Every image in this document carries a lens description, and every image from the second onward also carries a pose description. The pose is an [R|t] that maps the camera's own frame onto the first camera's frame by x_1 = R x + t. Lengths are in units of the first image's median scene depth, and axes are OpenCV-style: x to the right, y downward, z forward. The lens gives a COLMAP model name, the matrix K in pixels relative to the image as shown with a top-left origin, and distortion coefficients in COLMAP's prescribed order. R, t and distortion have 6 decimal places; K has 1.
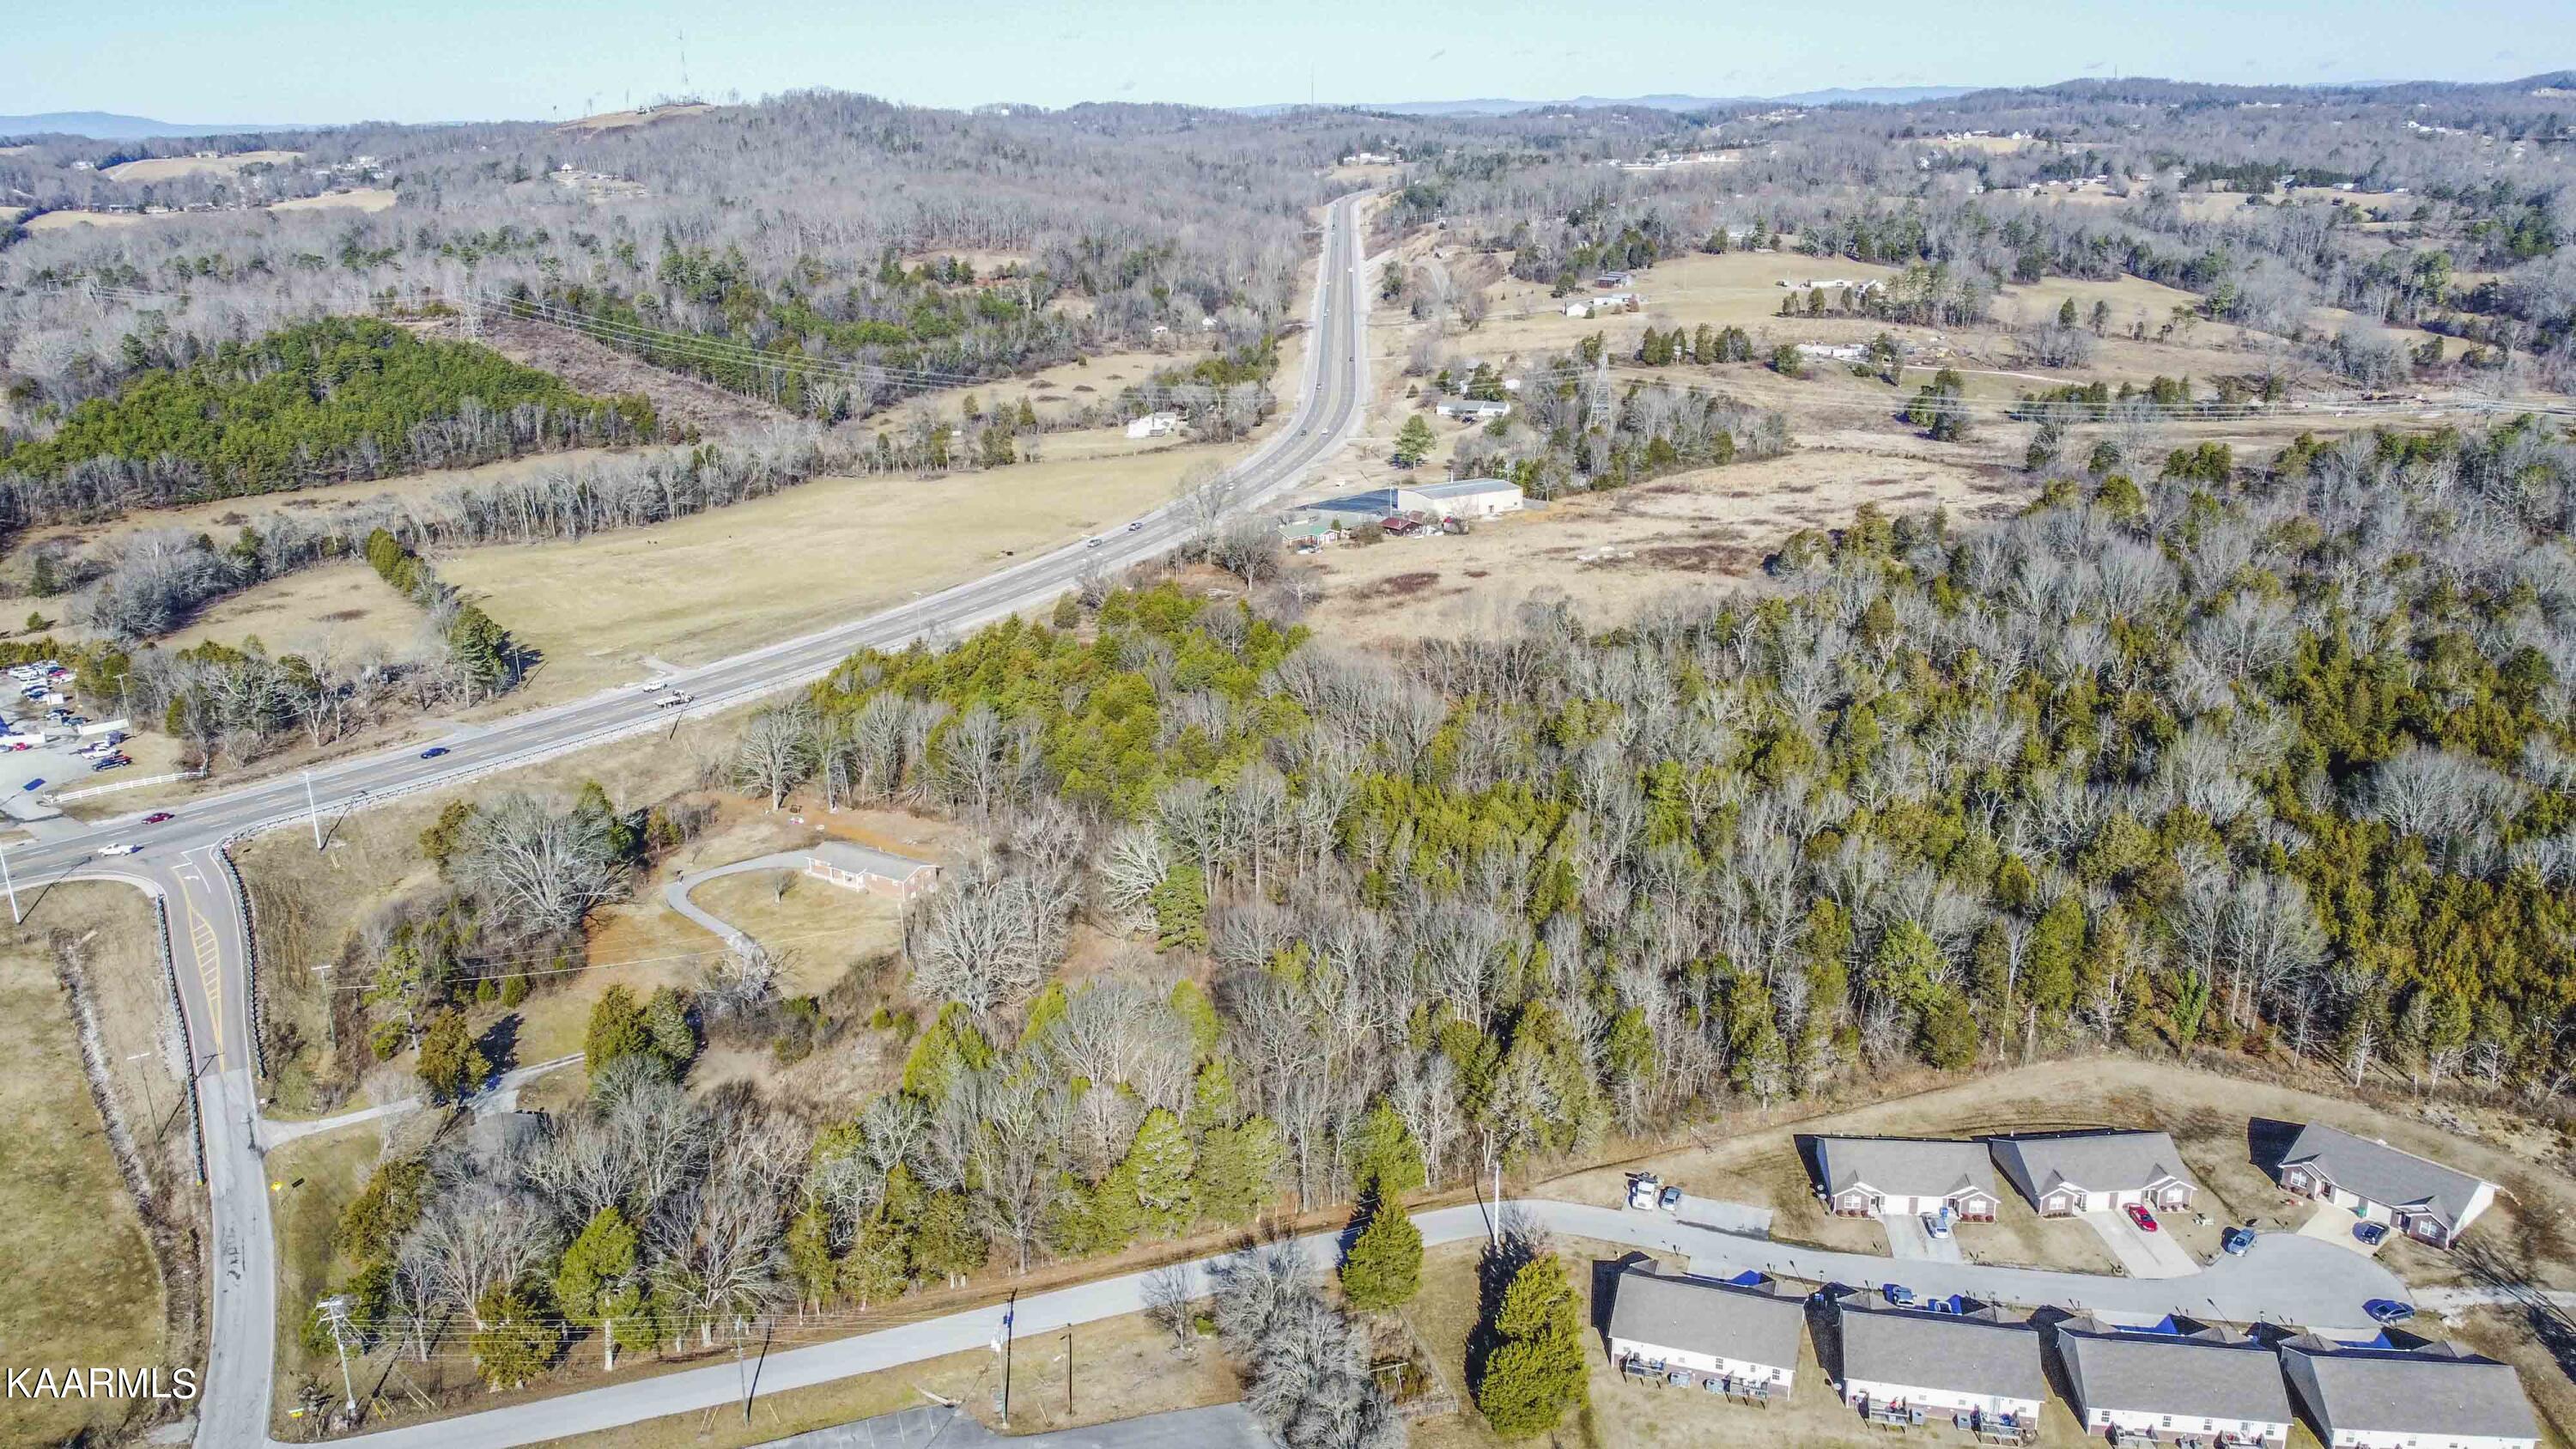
lens RADIAL K [[1930.8, 0, 1288.0], [0, 1930.8, 724.5], [0, 0, 1]] dist [0.008797, -0.010957]
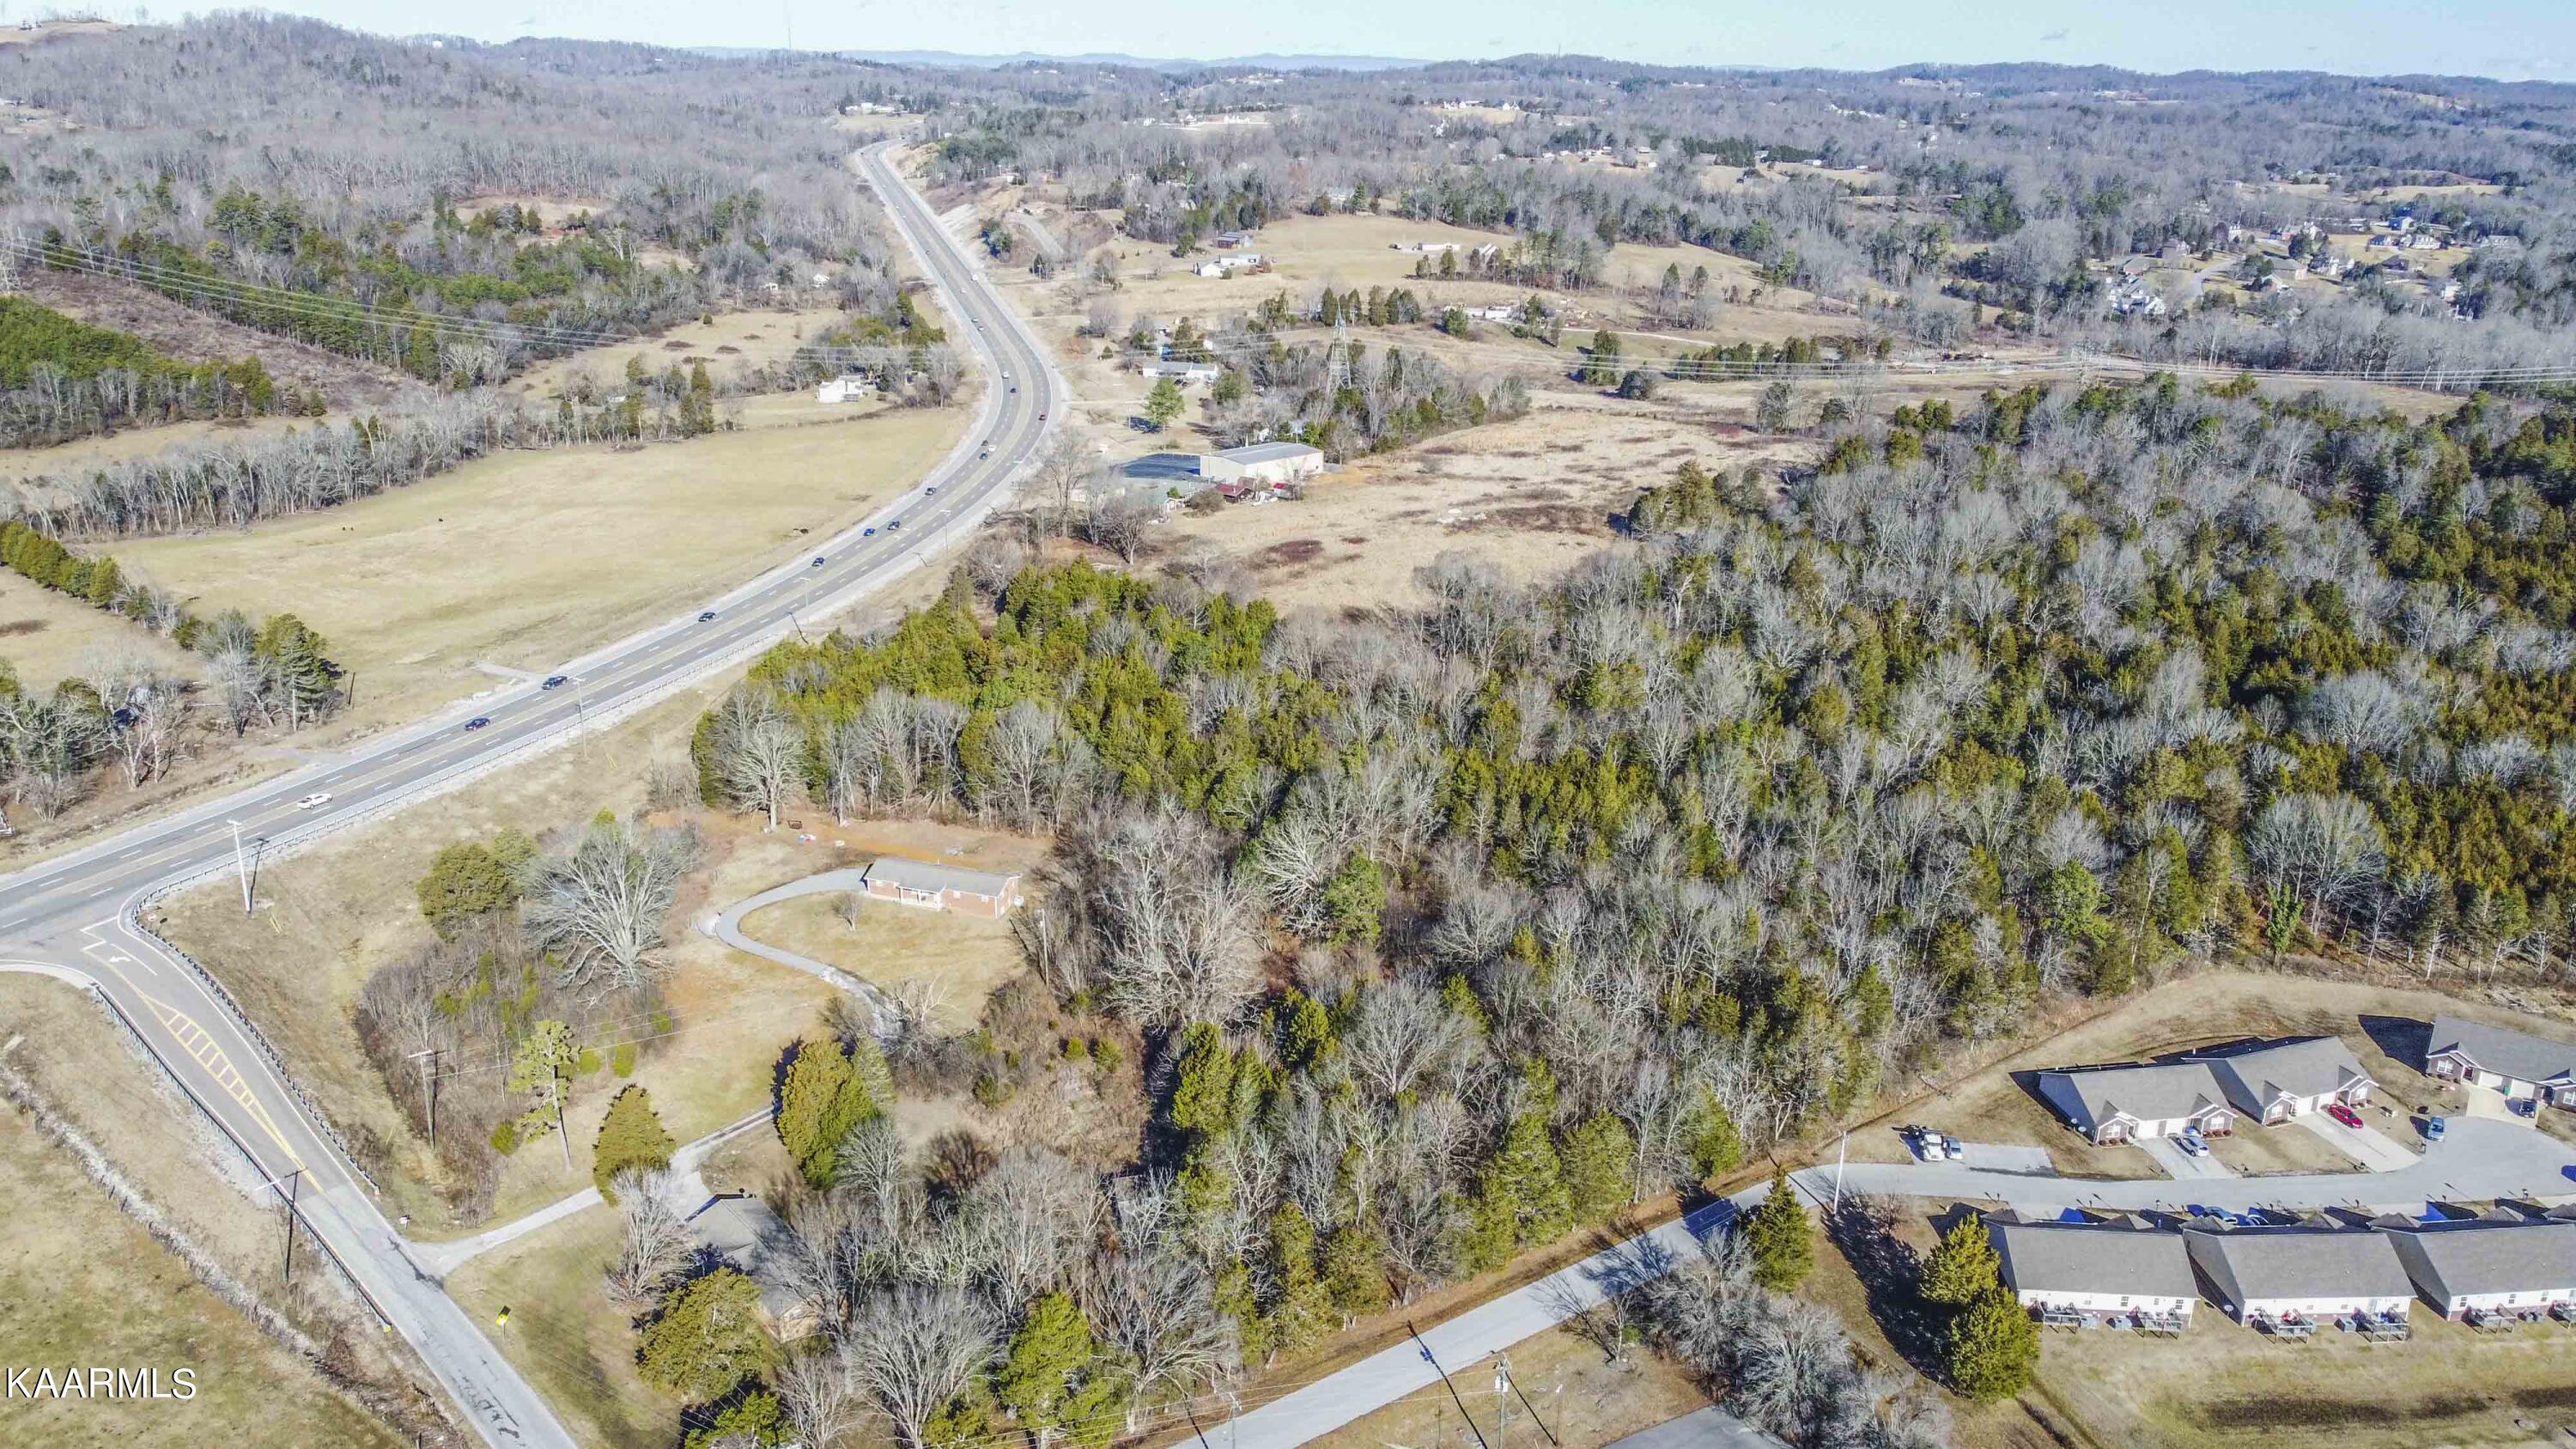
lens RADIAL K [[1930.8, 0, 1288.0], [0, 1930.8, 724.5], [0, 0, 1]] dist [0.008797, -0.010957]
pose [[0.961994, -0.053977, 0.267684, -0.128683], [0.048340, 0.998449, 0.027610, -0.007852], [-0.268759, -0.013621, 0.963111, 0.034364]]
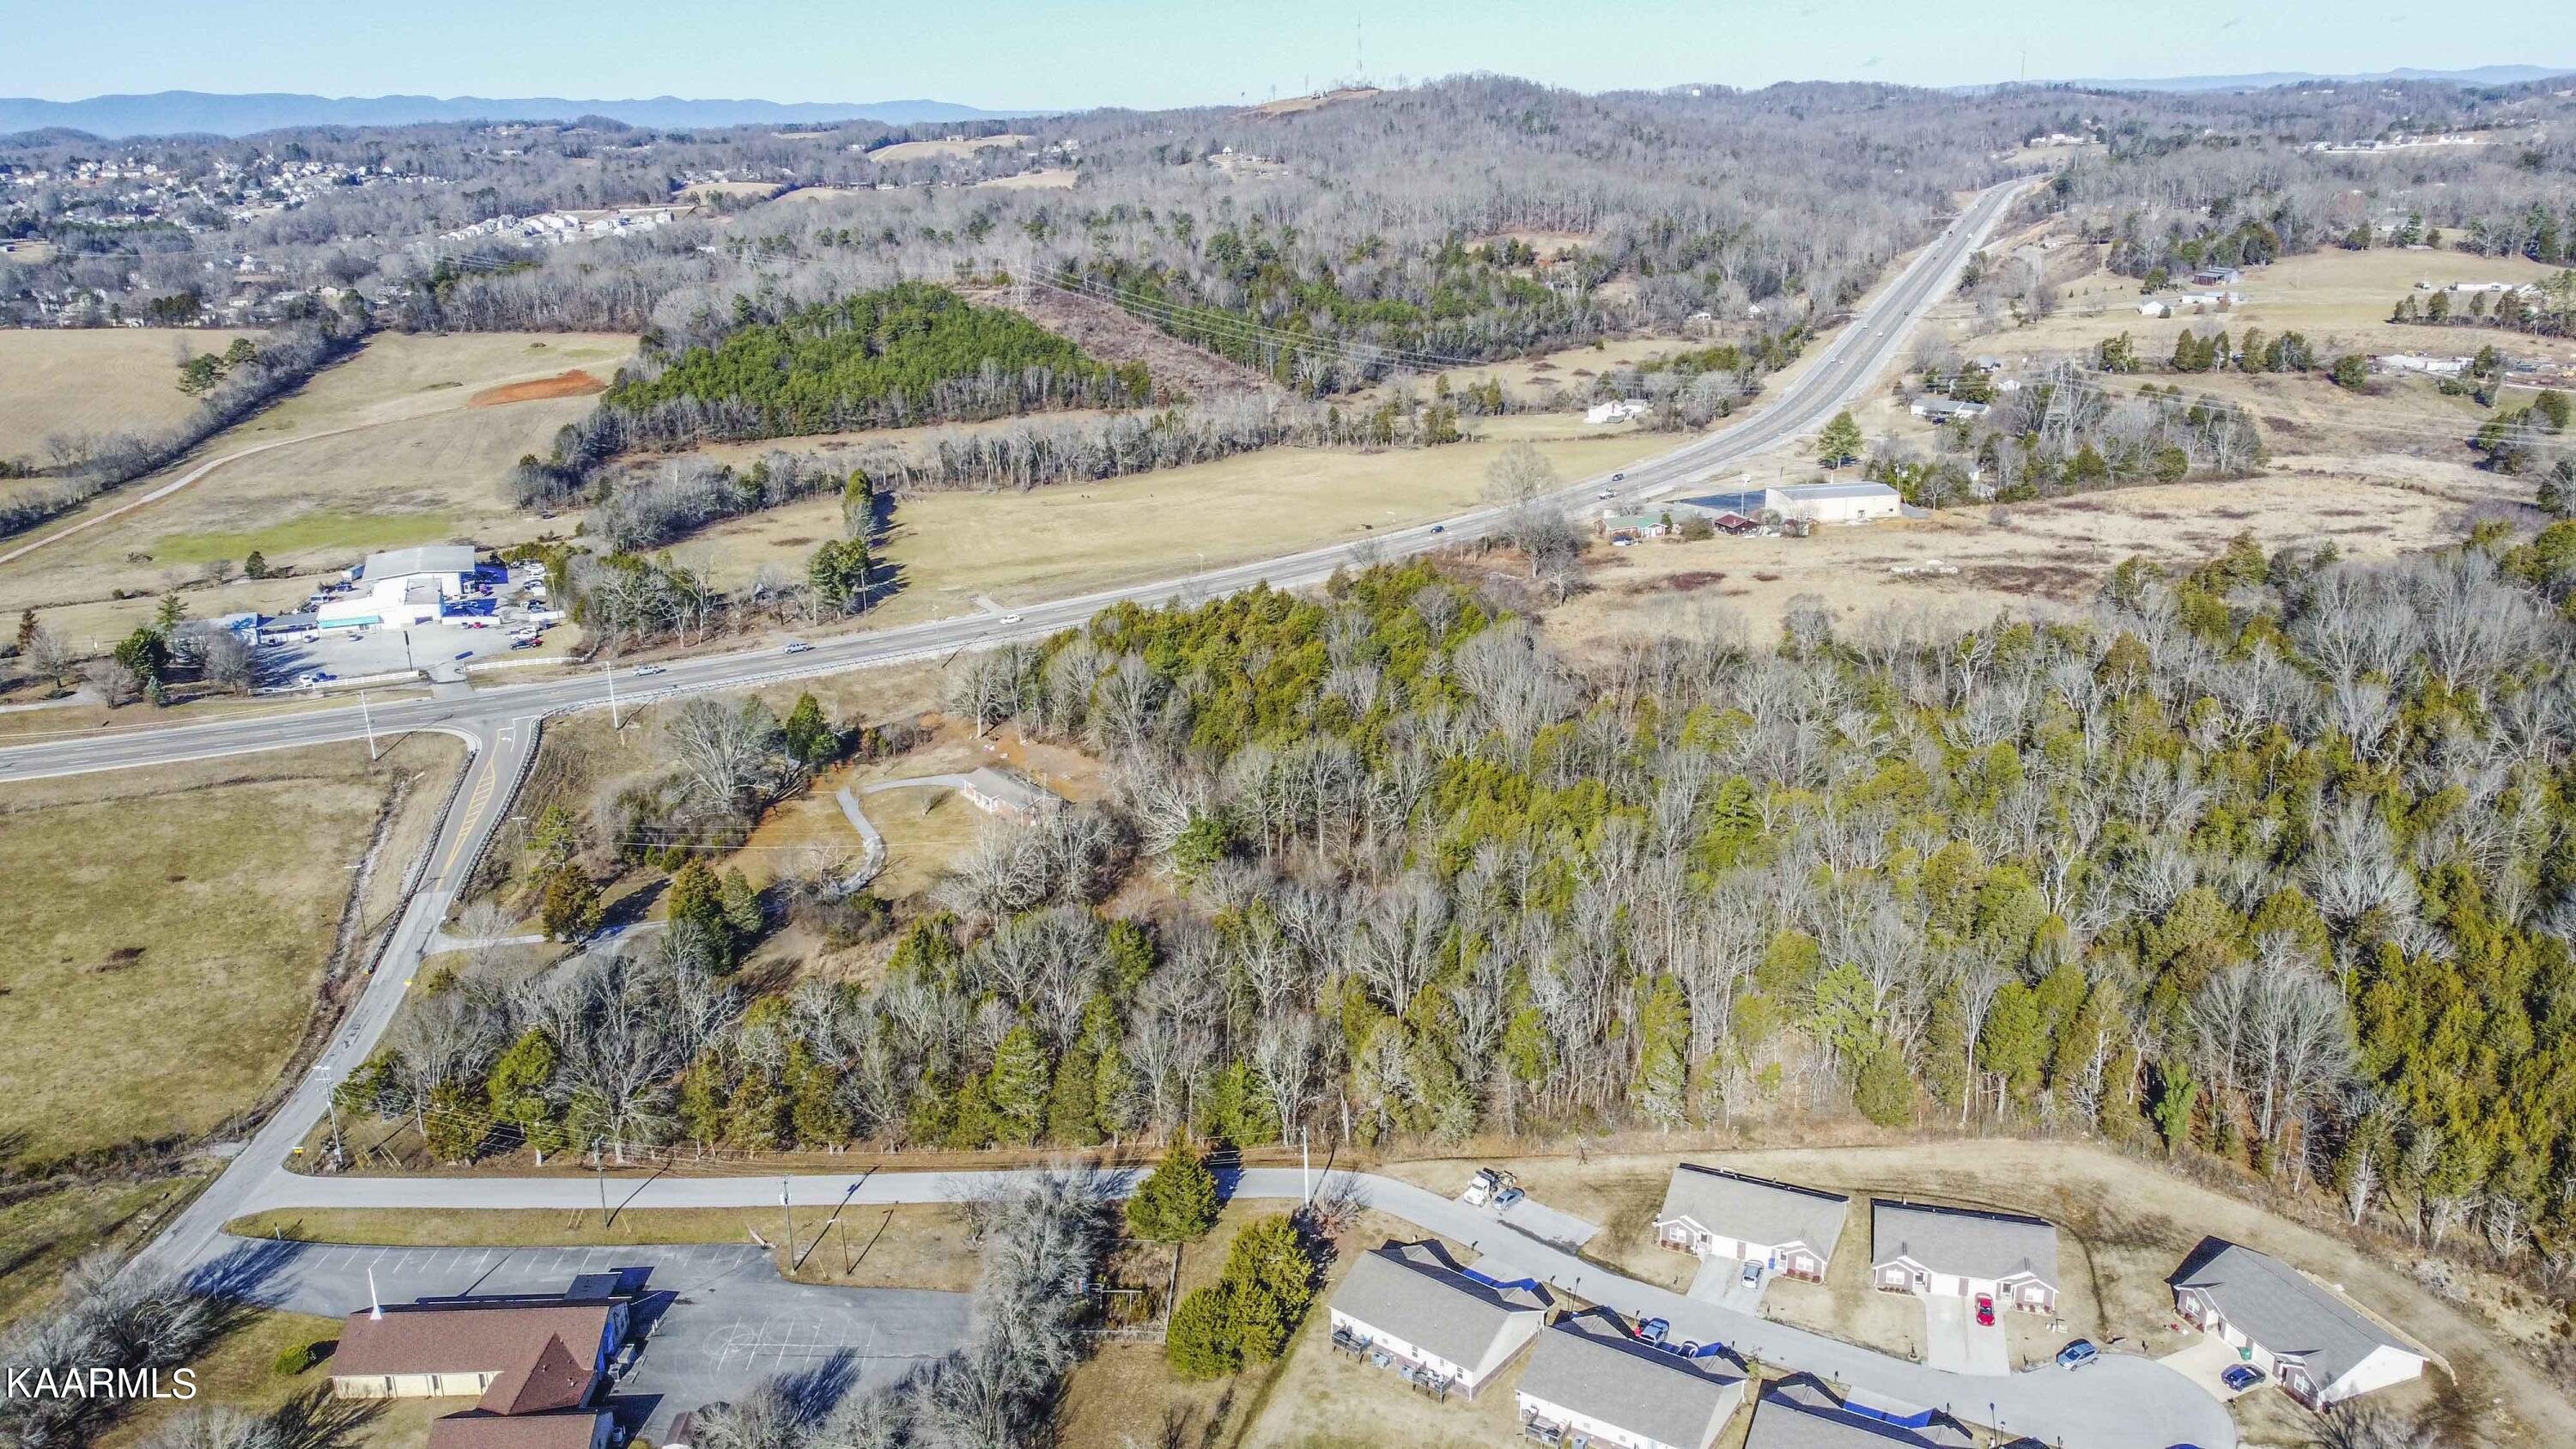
lens RADIAL K [[1930.8, 0, 1288.0], [0, 1930.8, 724.5], [0, 0, 1]] dist [0.008797, -0.010957]
pose [[0.937118, 0.100419, -0.334254, 0.127641], [-0.097390, 0.994910, 0.025855, -0.004107], [0.335149, 0.008324, 0.942128, 0.006668]]
